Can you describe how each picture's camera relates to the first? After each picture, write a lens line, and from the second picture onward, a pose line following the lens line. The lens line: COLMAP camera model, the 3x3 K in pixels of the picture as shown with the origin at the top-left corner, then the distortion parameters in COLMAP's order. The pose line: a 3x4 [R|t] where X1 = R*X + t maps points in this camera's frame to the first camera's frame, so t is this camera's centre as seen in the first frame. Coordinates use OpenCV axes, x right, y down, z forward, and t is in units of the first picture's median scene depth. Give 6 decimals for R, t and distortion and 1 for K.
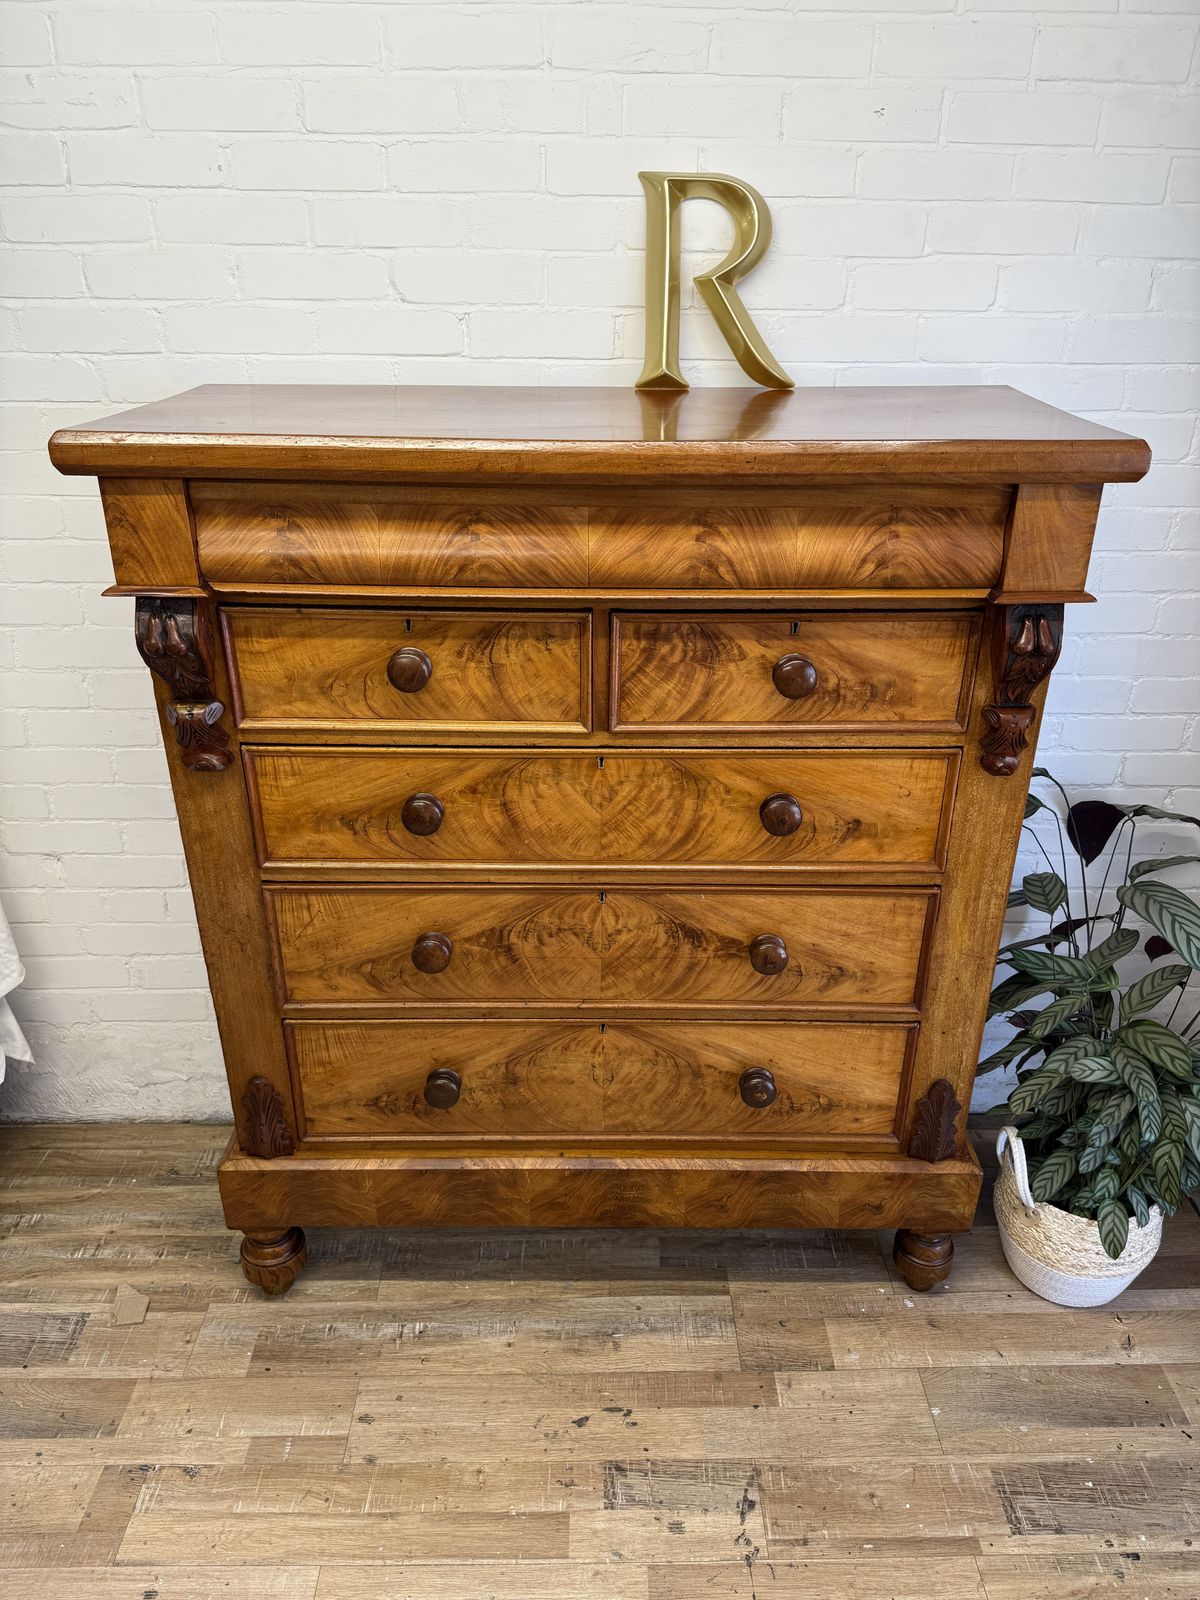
lens RADIAL K [[1133.0, 0, 600.4], [0, 1133.0, 807.6], [0, 0, 1]] dist [0.036339, -0.050236]
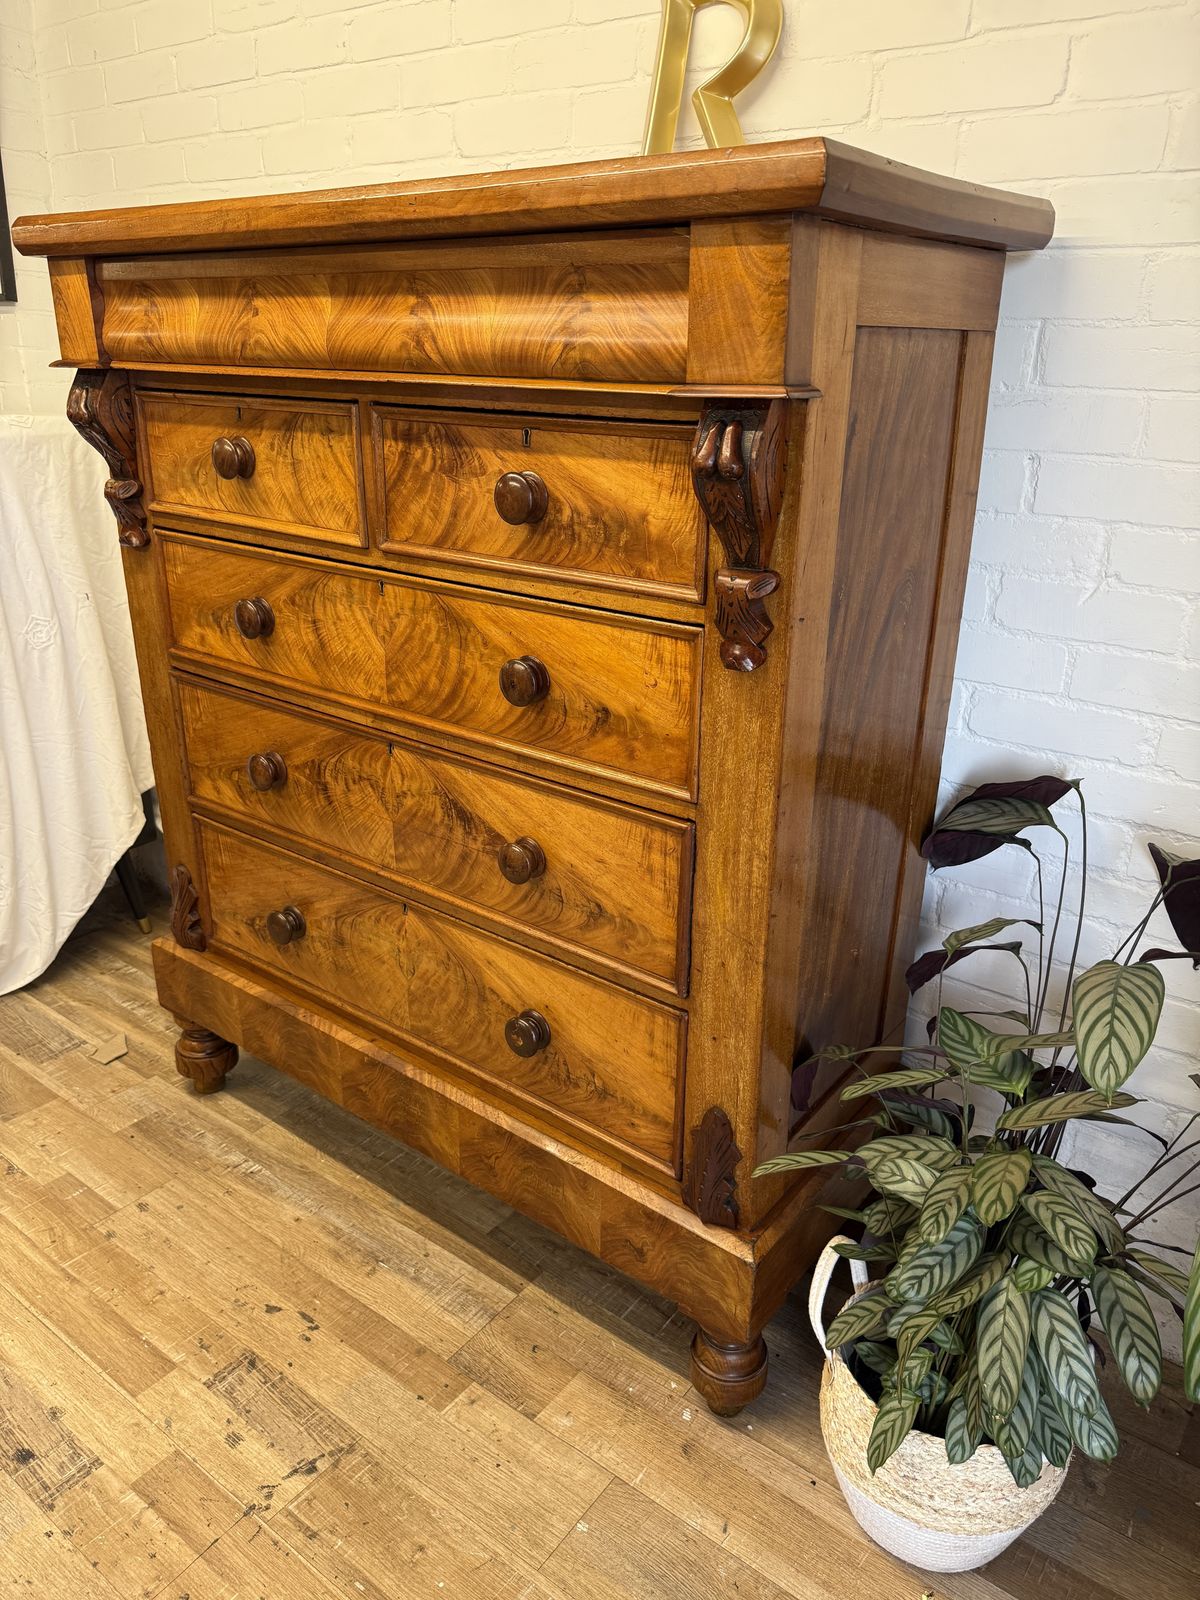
lens RADIAL K [[1133.0, 0, 600.4], [0, 1133.0, 807.6], [0, 0, 1]] dist [0.036339, -0.050236]
pose [[0.793797, 0.235572, -0.560707, 0.617943], [-0.279916, 0.959999, 0.007049, 0.066392], [0.539939, 0.151355, 0.827984, 0.315268]]
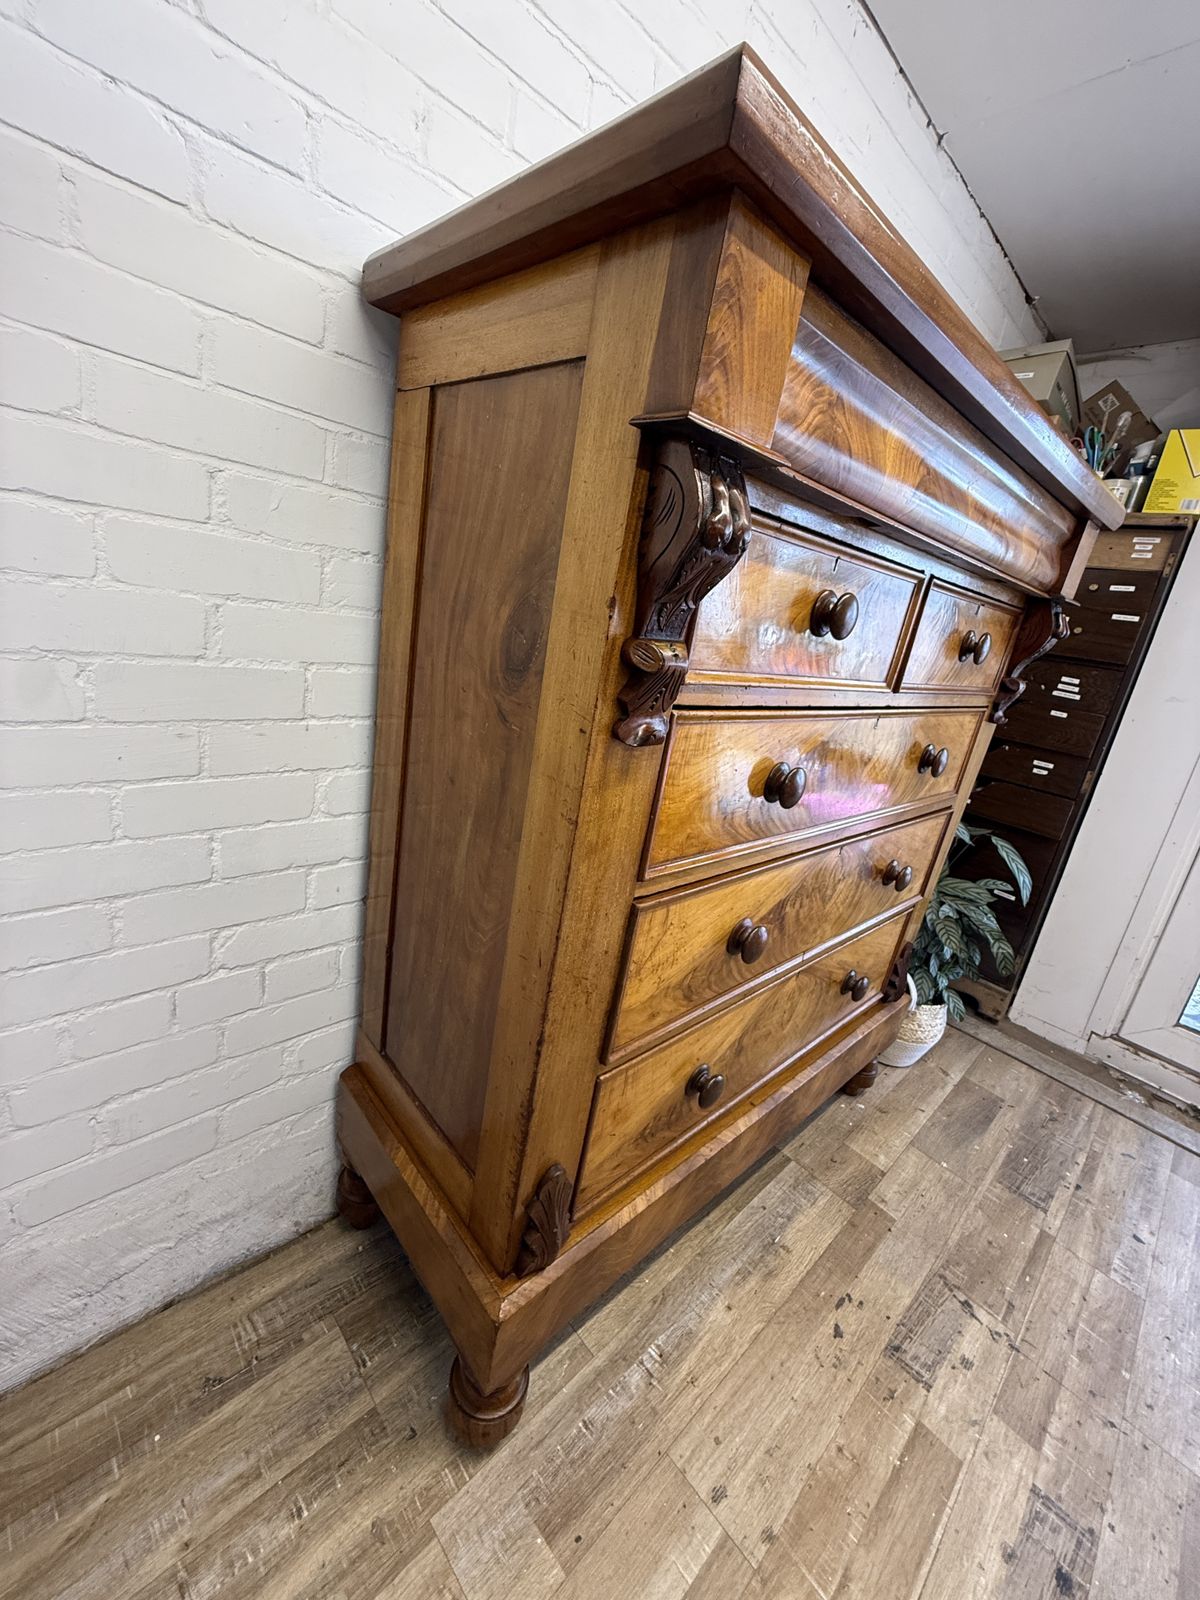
lens RADIAL K [[637.3, 0, 602.3], [0, 637.3, 792.8], [0, 0, 1]] dist [-0.000523, 0.000403]
pose [[0.724572, -0.095562, 0.682542, -0.553899], [0.147874, 0.988833, -0.018534, -0.000526], [-0.673148, 0.114359, 0.730612, 0.642404]]
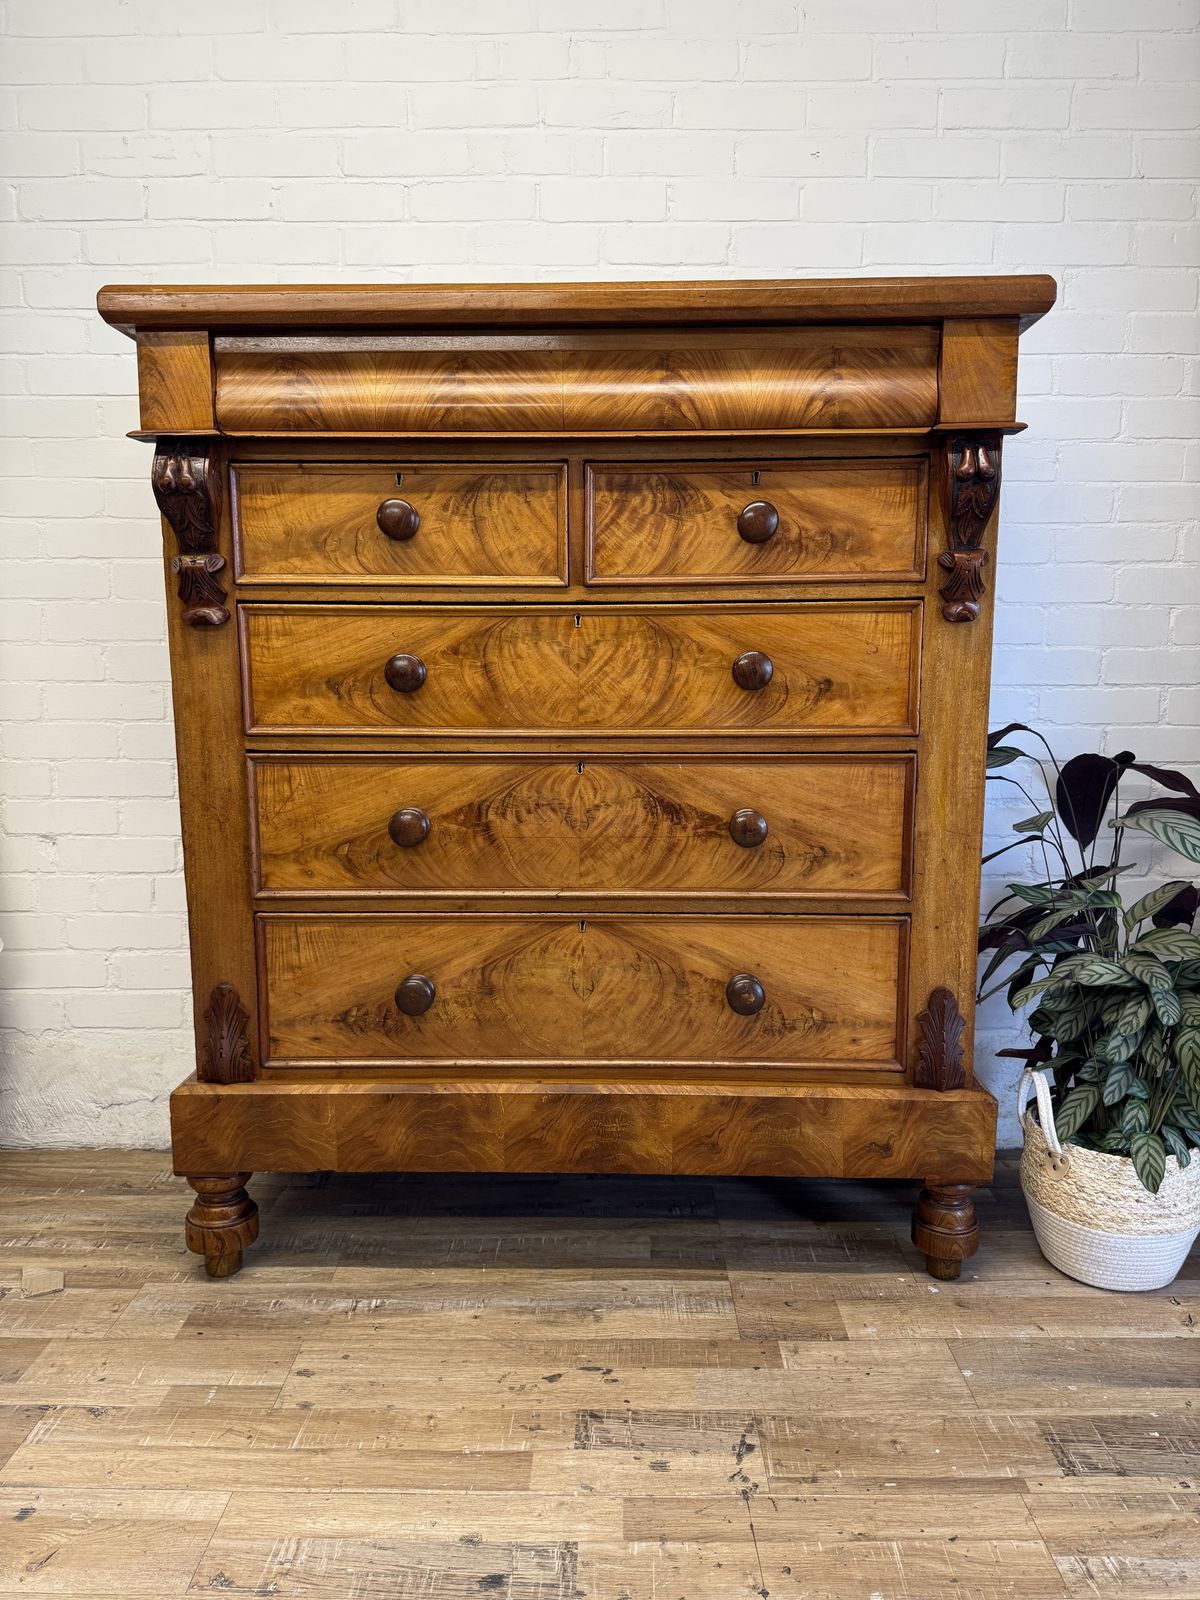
lens RADIAL K [[1130.0, 0, 597.1], [0, 1130.0, 801.9], [0, 0, 1]] dist [0.043721, -0.059269]
pose [[0.999647, -0.002432, -0.026468, 0.040355], [-0.005751, 0.952423, -0.304725, 0.386113], [0.025950, 0.304769, 0.952073, 0.049296]]
